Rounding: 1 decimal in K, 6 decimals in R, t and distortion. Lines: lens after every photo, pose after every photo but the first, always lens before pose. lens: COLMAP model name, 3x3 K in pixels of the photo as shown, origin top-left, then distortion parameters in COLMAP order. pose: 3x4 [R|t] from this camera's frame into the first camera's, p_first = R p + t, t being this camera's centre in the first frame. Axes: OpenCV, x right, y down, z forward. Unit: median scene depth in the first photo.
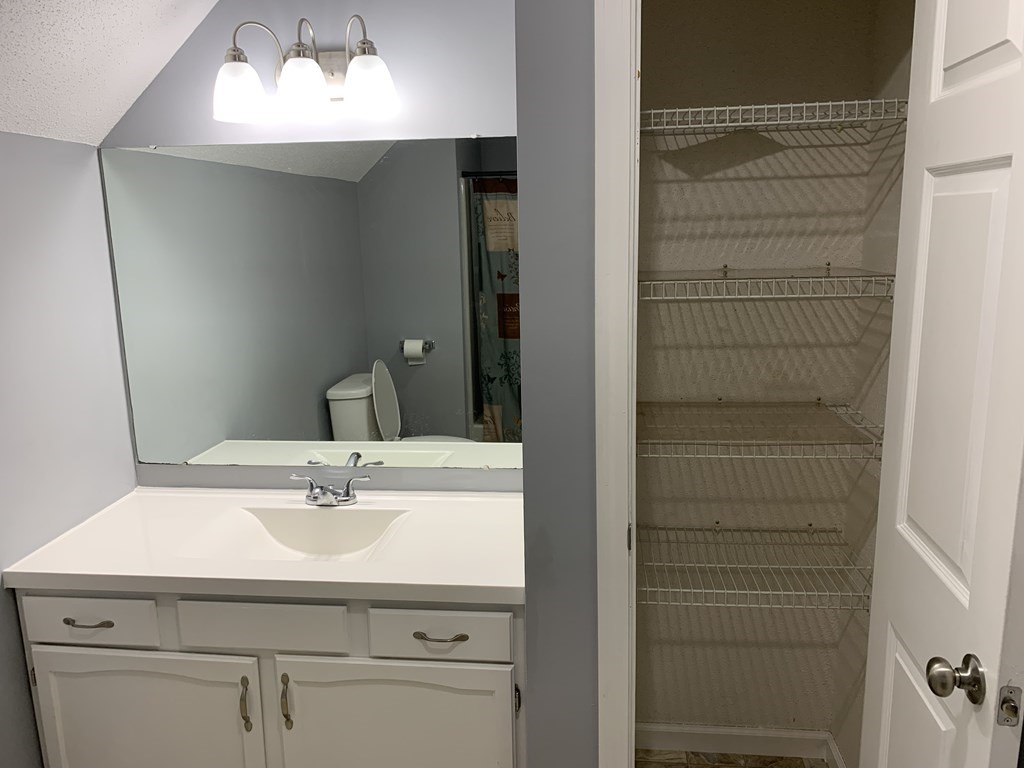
lens RADIAL K [[812.3, 0, 515.0], [0, 812.3, 393.7], [0, 0, 1]] dist [0.000811, 0.005773]
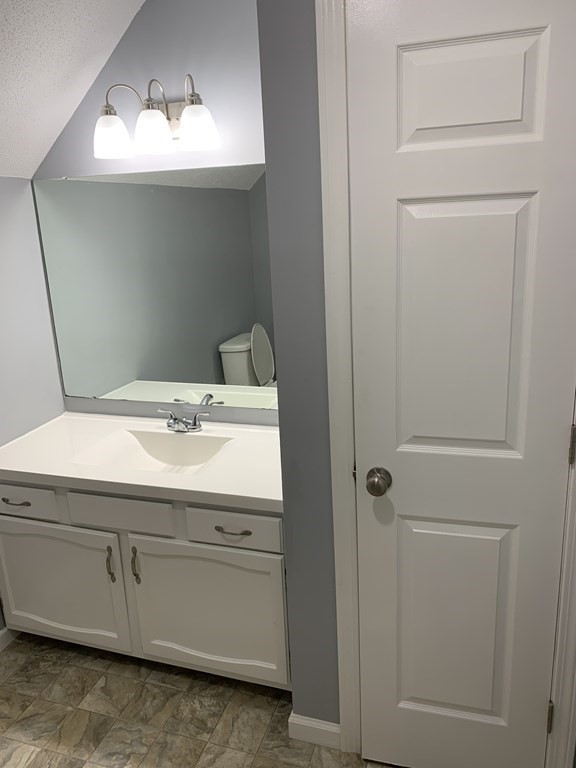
lens RADIAL K [[609.2, 0, 288.0], [0, 609.2, 384.0], [0, 0, 1]] dist [0.000811, 0.005773]
pose [[0.977790, 0.033374, -0.206911, 0.181790], [-0.019085, 0.997317, 0.070675, -0.025340], [0.208715, -0.065157, 0.975804, 0.010072]]
